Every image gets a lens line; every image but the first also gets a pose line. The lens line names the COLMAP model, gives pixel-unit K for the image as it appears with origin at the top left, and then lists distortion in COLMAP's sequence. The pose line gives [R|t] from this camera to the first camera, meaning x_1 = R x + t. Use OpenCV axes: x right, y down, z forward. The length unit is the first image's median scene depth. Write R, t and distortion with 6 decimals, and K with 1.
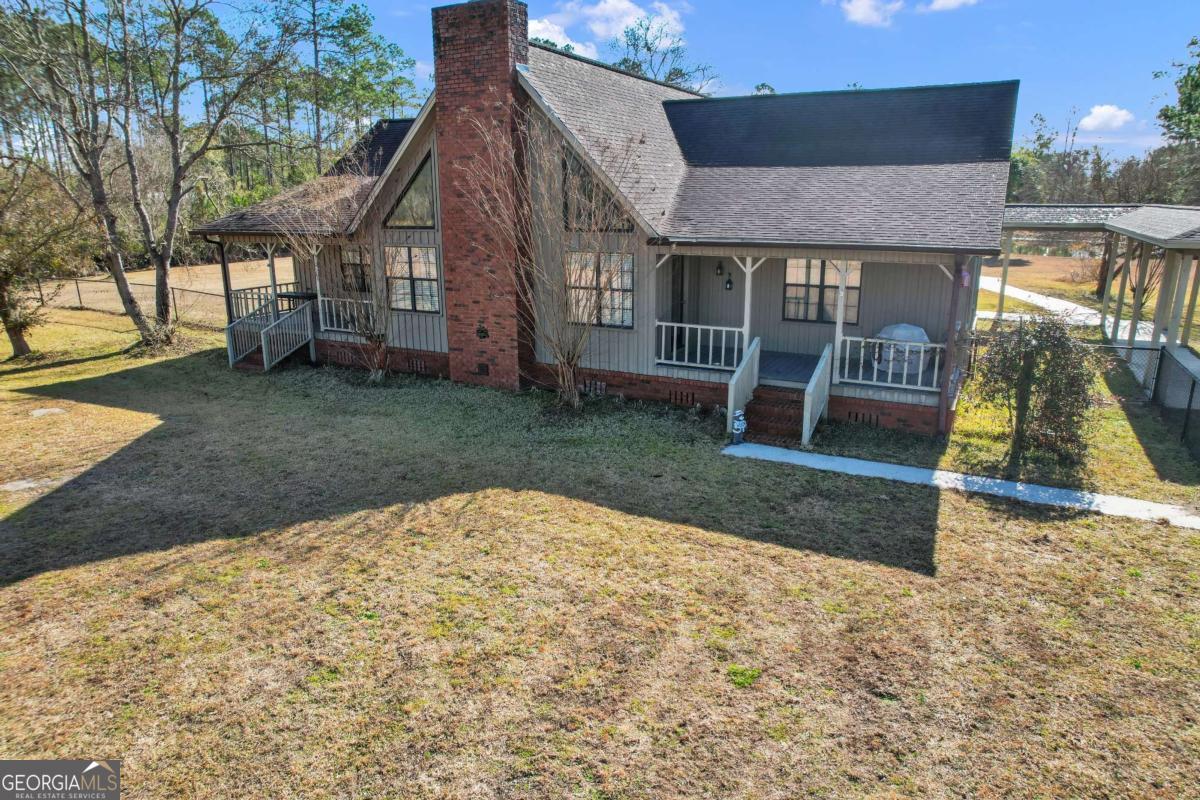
lens RADIAL K [[770.0, 0, 598.2], [0, 770.0, 399.6], [0, 0, 1]] dist [-0.066492, 0.049846]
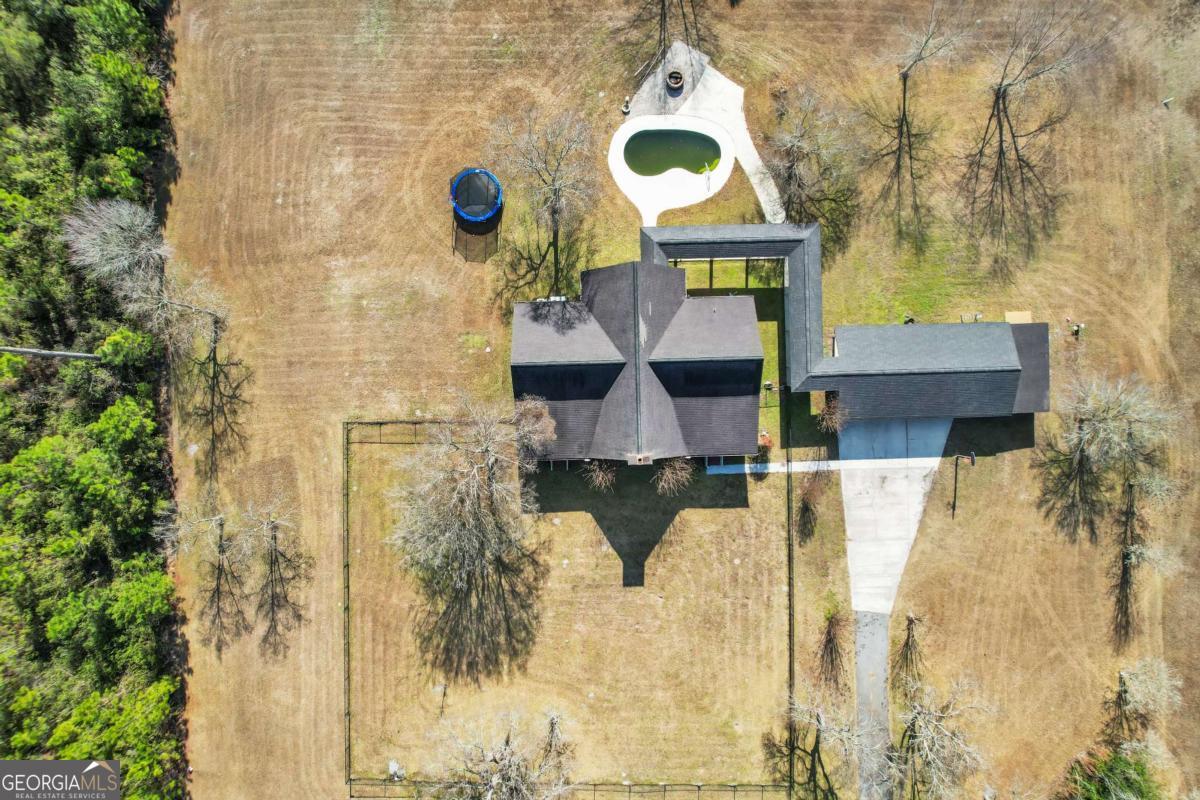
lens RADIAL K [[770.0, 0, 598.2], [0, 770.0, 399.6], [0, 0, 1]] dist [-0.066492, 0.049846]
pose [[0.874518, -0.484762, -0.014981, -0.181139], [0.129675, 0.203948, 0.970355, -5.836963], [-0.467336, -0.850536, 0.241218, 0.586849]]
